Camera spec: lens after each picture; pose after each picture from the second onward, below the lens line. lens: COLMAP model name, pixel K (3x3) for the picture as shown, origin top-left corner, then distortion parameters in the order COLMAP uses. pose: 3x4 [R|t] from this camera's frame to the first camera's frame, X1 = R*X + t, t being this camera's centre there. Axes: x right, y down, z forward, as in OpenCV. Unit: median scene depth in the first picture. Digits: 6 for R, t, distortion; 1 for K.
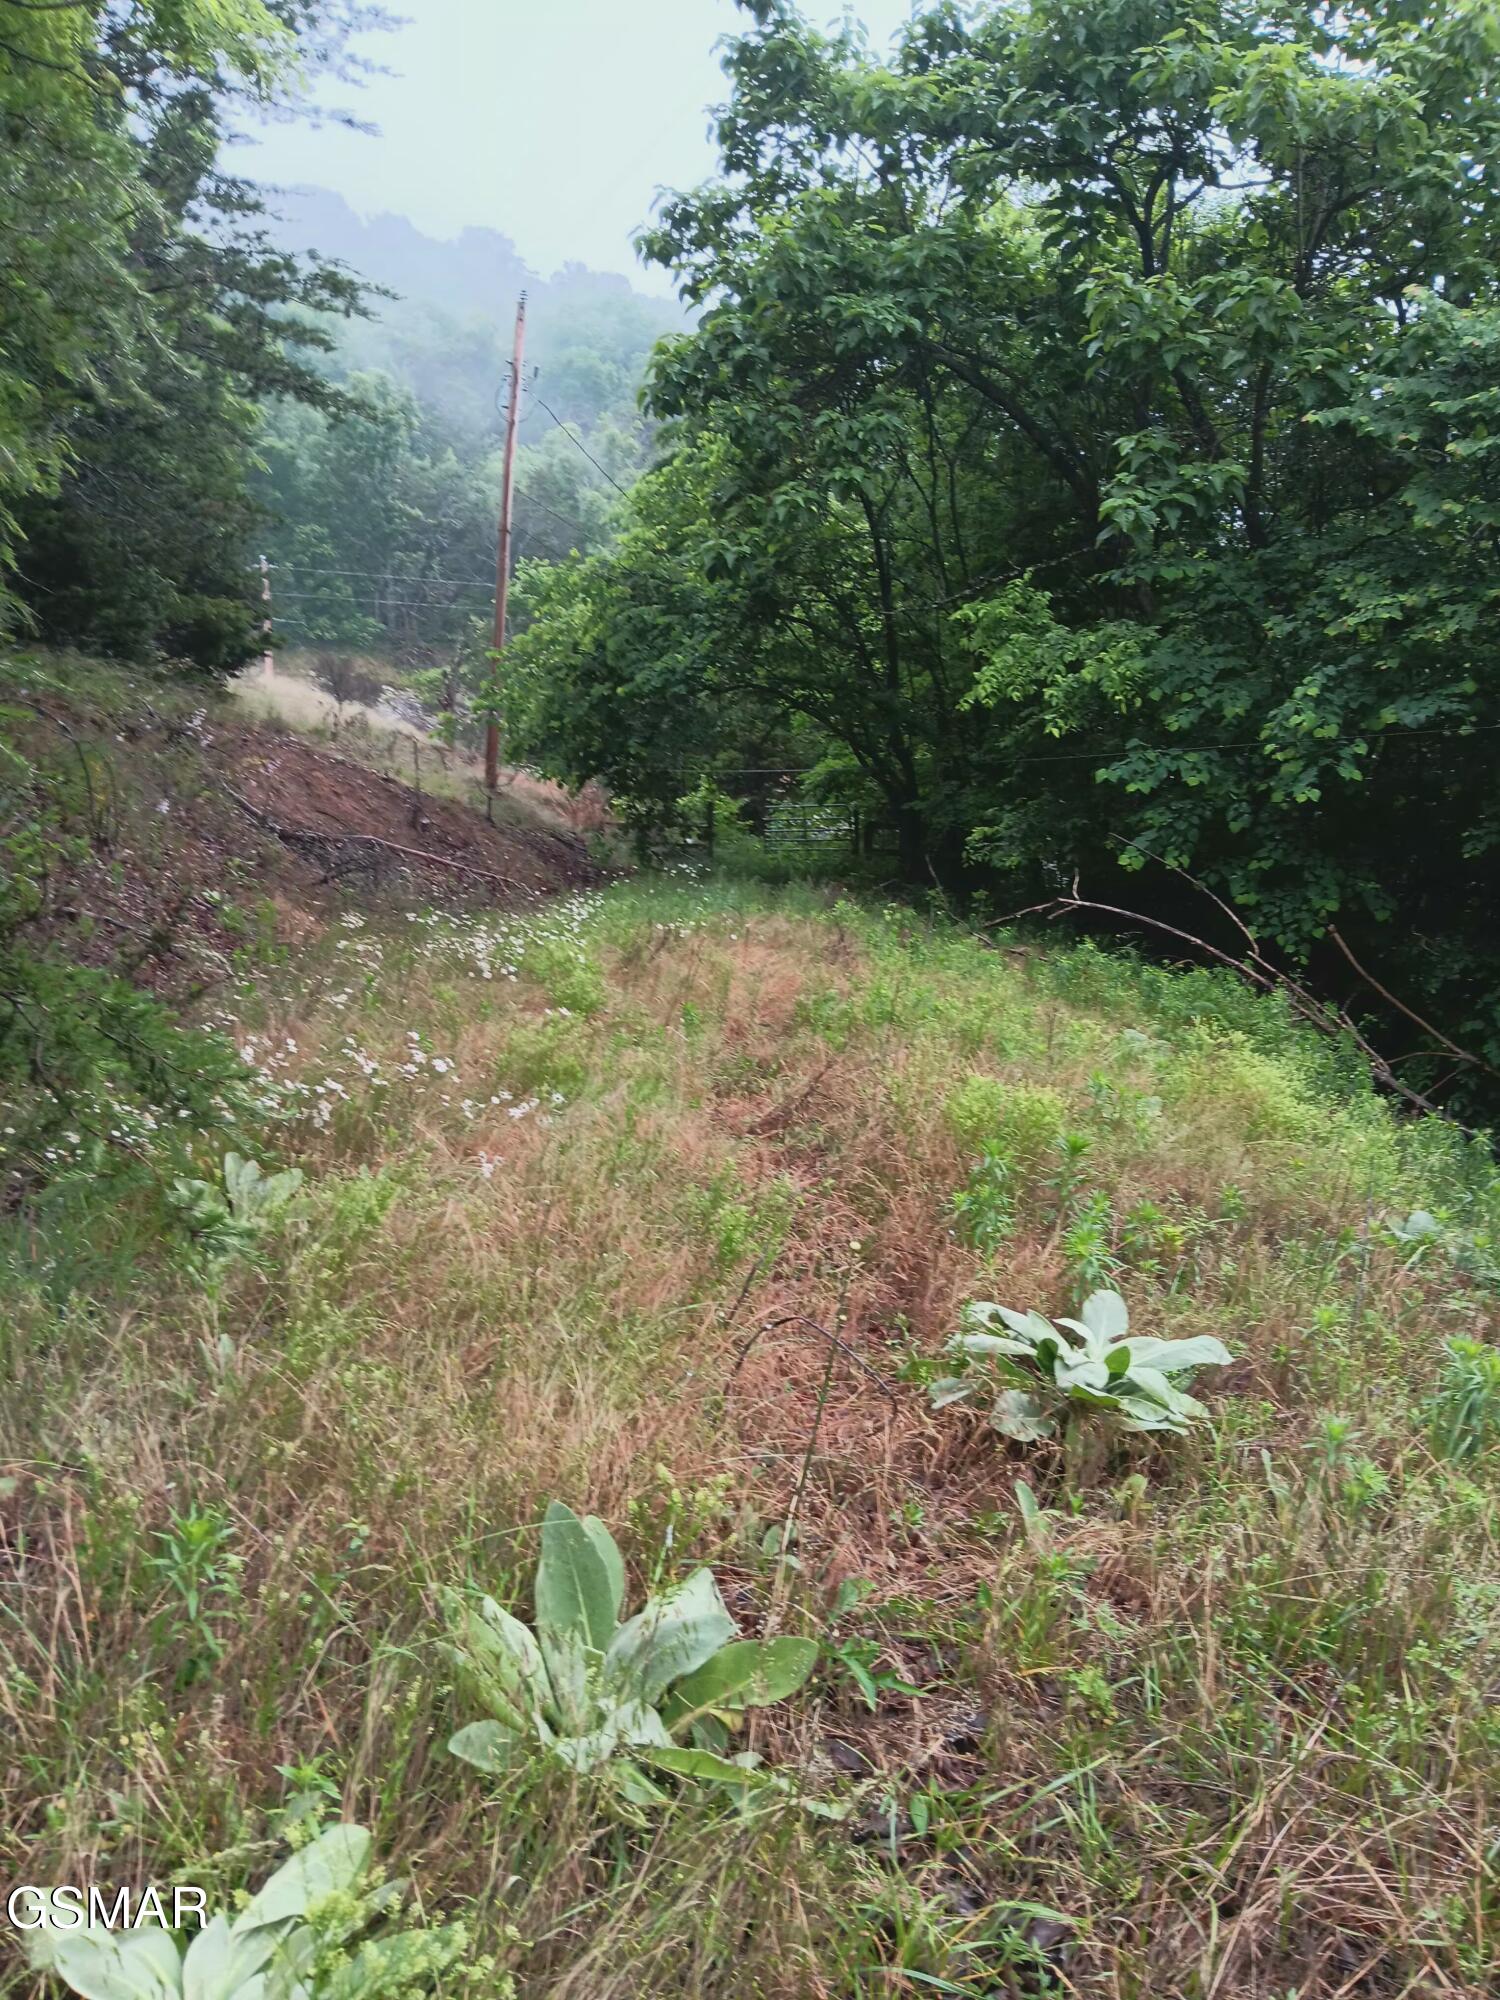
lens RADIAL K [[1546.4, 0, 755.8], [0, 1546.4, 1005.4], [0, 0, 1]] dist [0.008920, -0.006801]
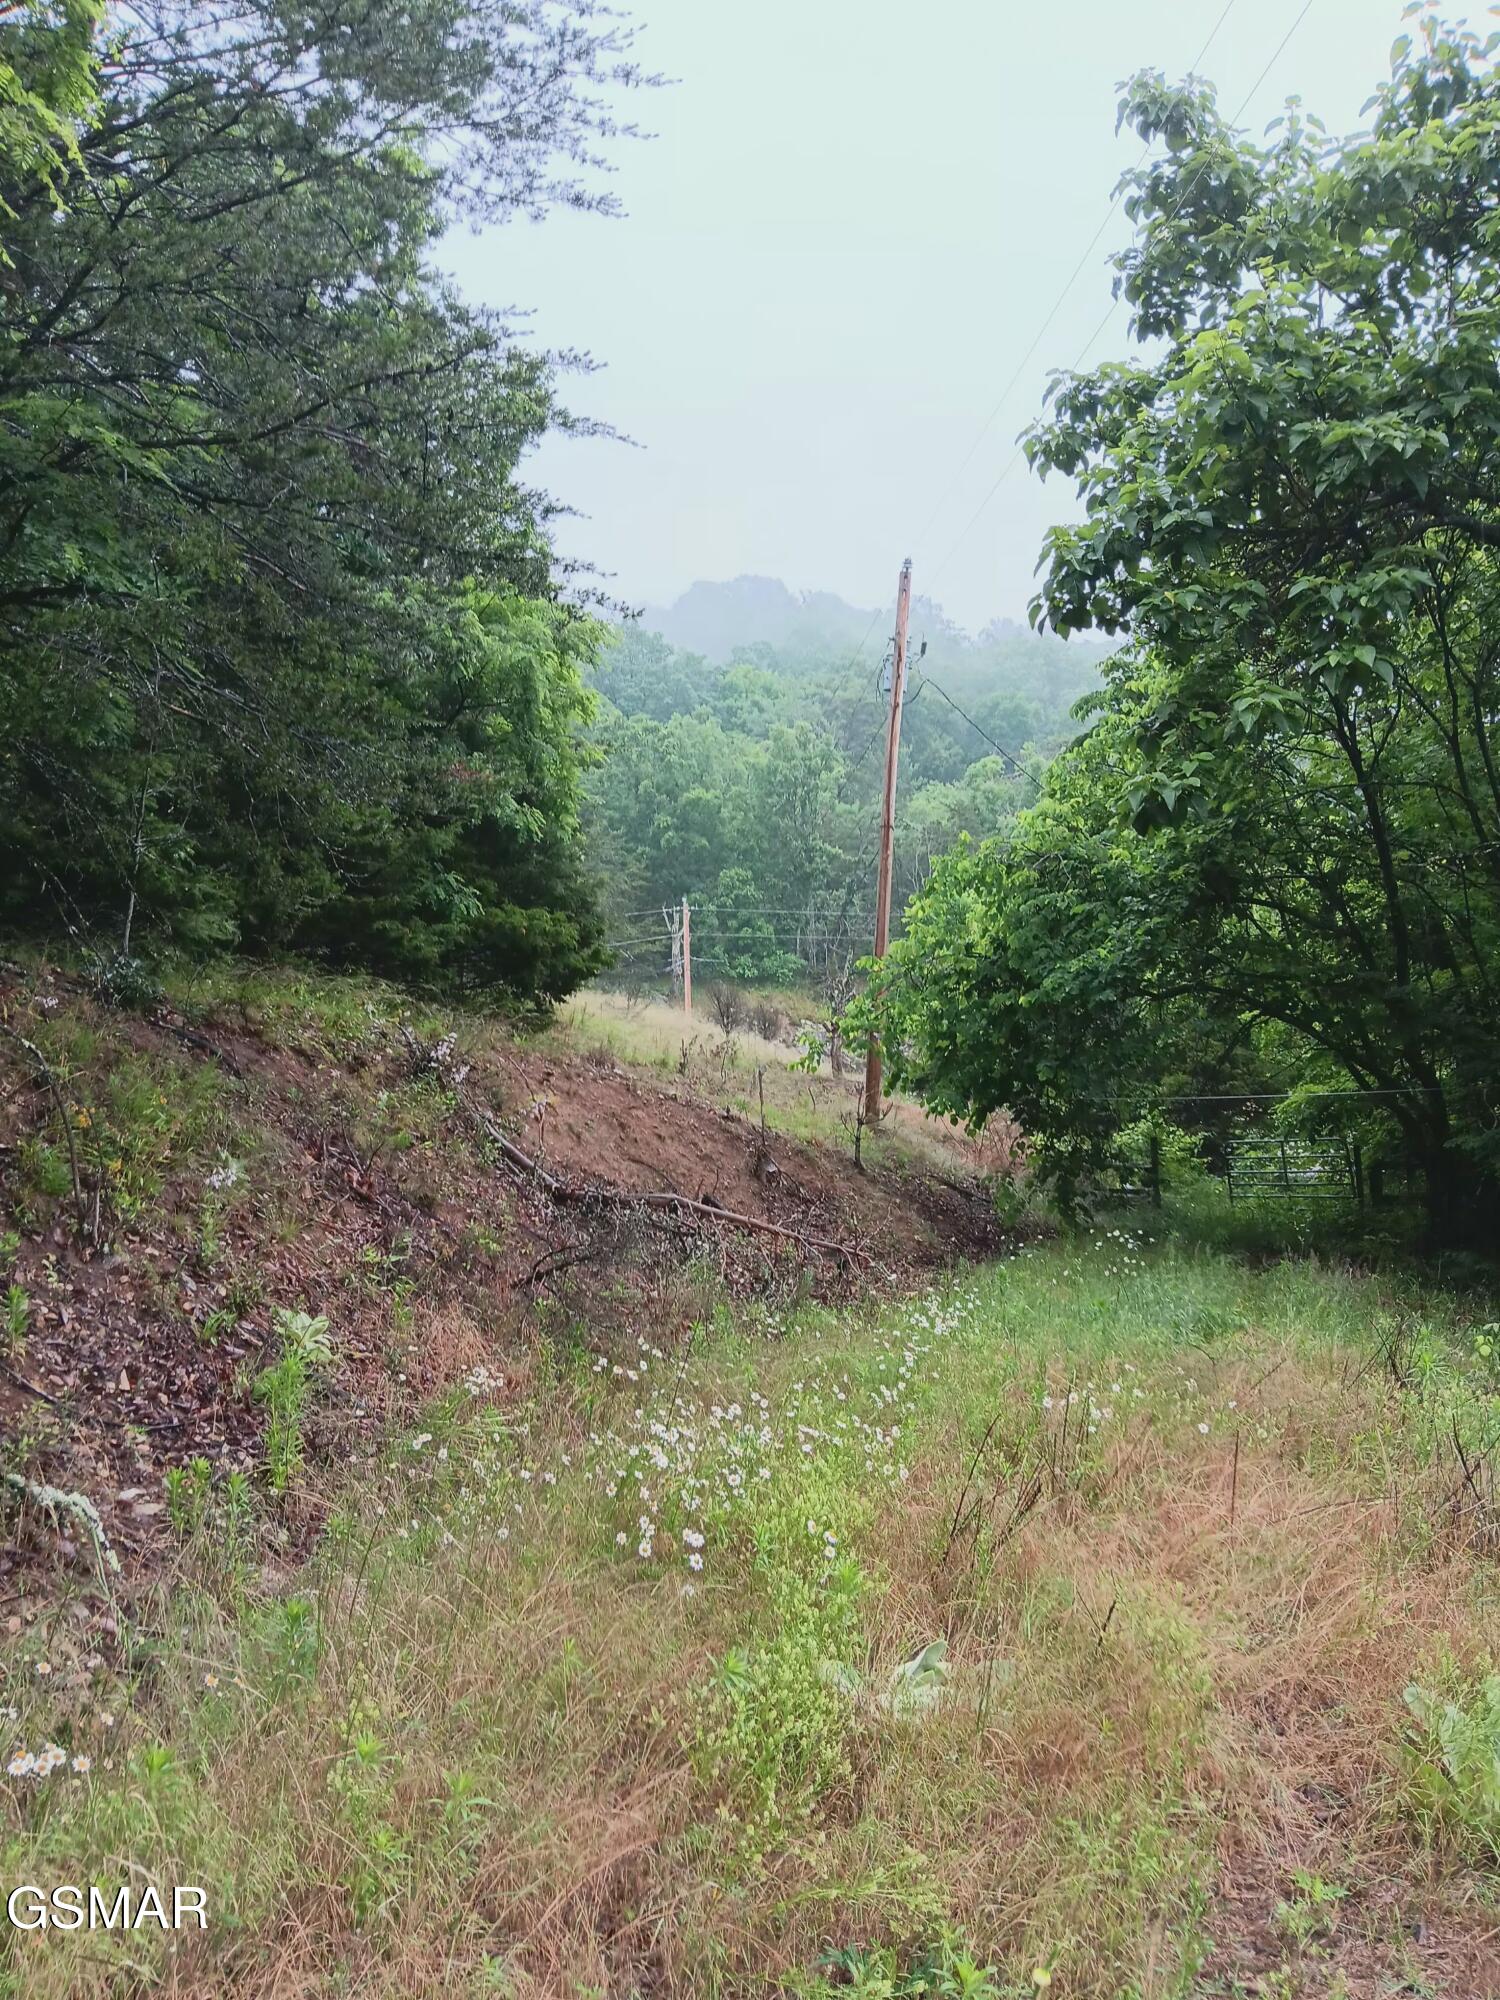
lens RADIAL K [[1215.2, 0, 740.6], [0, 1215.2, 1022.6], [0, 0, 1]] dist [-0.013235, -0.011274]
pose [[0.935121, -0.043820, -0.351607, -0.008738], [-0.032860, 0.977322, -0.209194, -0.062638], [0.352800, 0.207175, 0.912475, 0.417236]]
